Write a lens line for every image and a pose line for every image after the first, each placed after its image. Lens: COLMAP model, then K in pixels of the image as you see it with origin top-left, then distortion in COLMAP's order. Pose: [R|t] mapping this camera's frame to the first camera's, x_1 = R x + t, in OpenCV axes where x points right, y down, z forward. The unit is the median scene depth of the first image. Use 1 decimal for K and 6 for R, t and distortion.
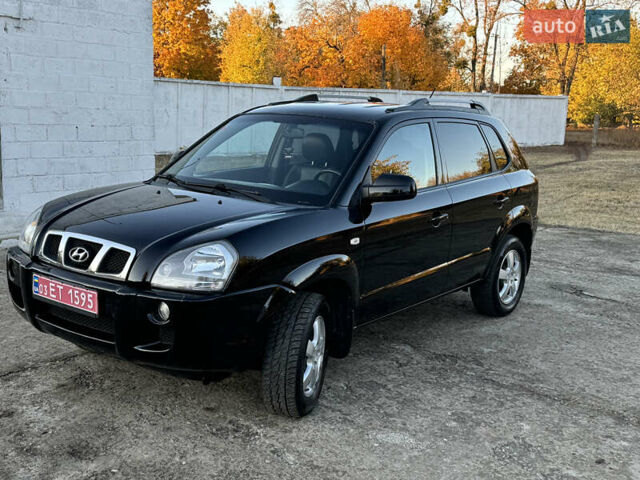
lens RADIAL K [[760.3, 0, 320.0], [0, 760.3, 240.0], [0, 0, 1]] dist [0.218959, -0.484621]
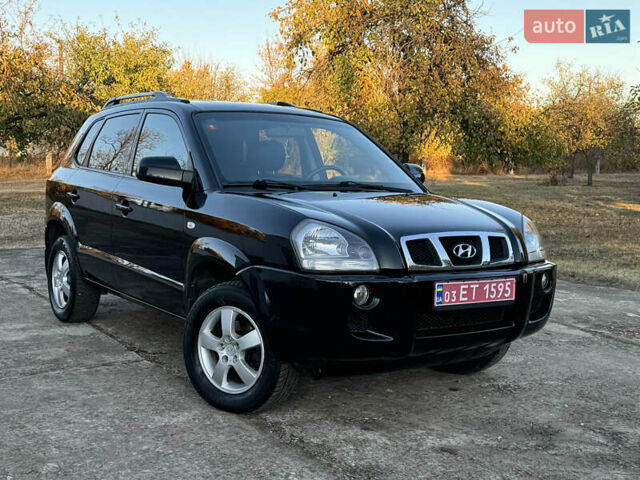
lens RADIAL K [[815.9, 0, 324.3], [0, 815.9, 241.7], [0, 0, 1]] dist [0.206832, -0.421329]
pose [[0.317875, -0.122025, 0.940248, -1.283517], [0.159247, 0.984467, 0.073926, -0.092505], [-0.934664, 0.126232, 0.332369, 0.802595]]
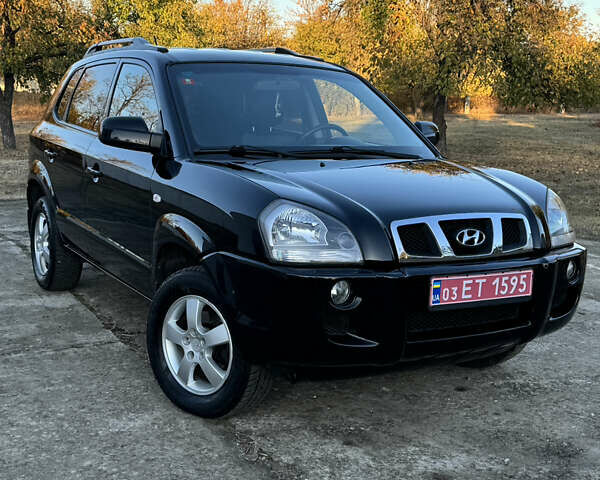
lens RADIAL K [[832.5, 0, 300.0], [0, 832.5, 240.0], [0, 0, 1]] dist [0.211162, -0.450794]
pose [[0.389407, -0.182166, 0.902872, -1.128465], [0.155244, 0.979204, 0.130611, -0.115432], [-0.907889, 0.089305, 0.409589, 0.785575]]
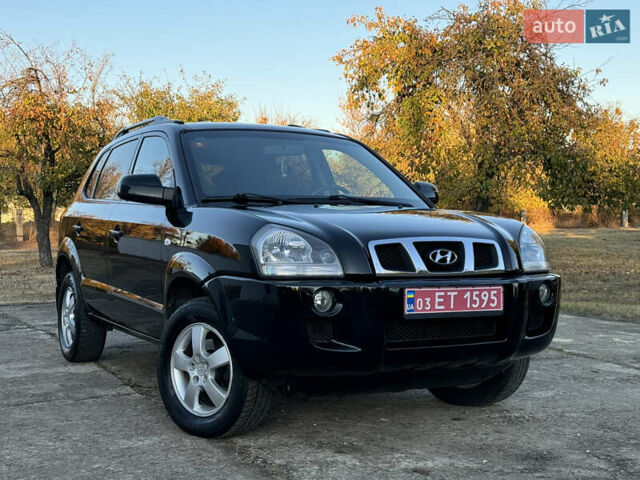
lens RADIAL K [[891.4, 0, 320.0], [0, 891.4, 240.0], [0, 0, 1]] dist [0.219706, -0.462368]
pose [[0.421101, -0.056189, 0.905272, -1.262107], [0.180593, 0.983289, -0.022974, -0.002109], [-0.888853, 0.173161, 0.424212, 0.670372]]
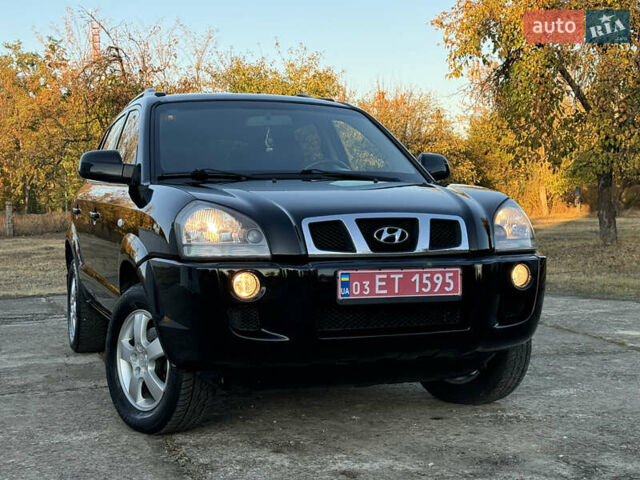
lens RADIAL K [[971.1, 0, 320.0], [0, 971.1, 240.0], [0, 0, 1]] dist [0.160918, -0.141986]
pose [[0.543553, -0.073457, 0.836154, -1.146170], [0.186298, 0.981875, -0.034846, 0.043258], [-0.818439, 0.174715, 0.547386, 0.506327]]
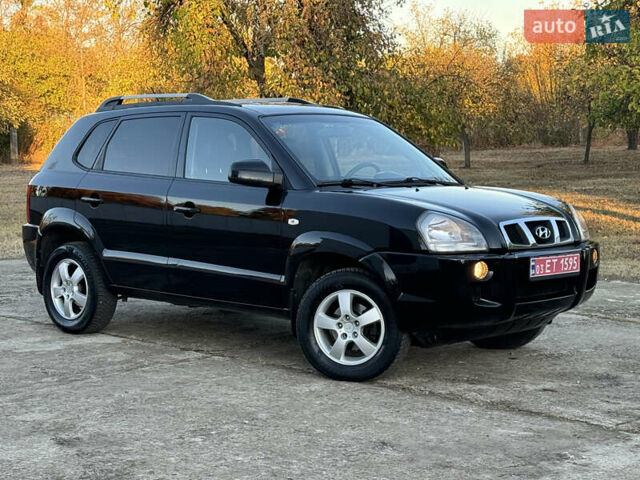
lens RADIAL K [[1227.5, 0, 331.2], [0, 1227.5, 240.9], [0, 0, 1]] dist [0.126019, 0.240318]
pose [[0.096066, -0.118917, 0.988246, -2.112357], [0.183295, 0.977973, 0.099863, -0.206239], [-0.978353, 0.171547, 0.115747, 1.070474]]
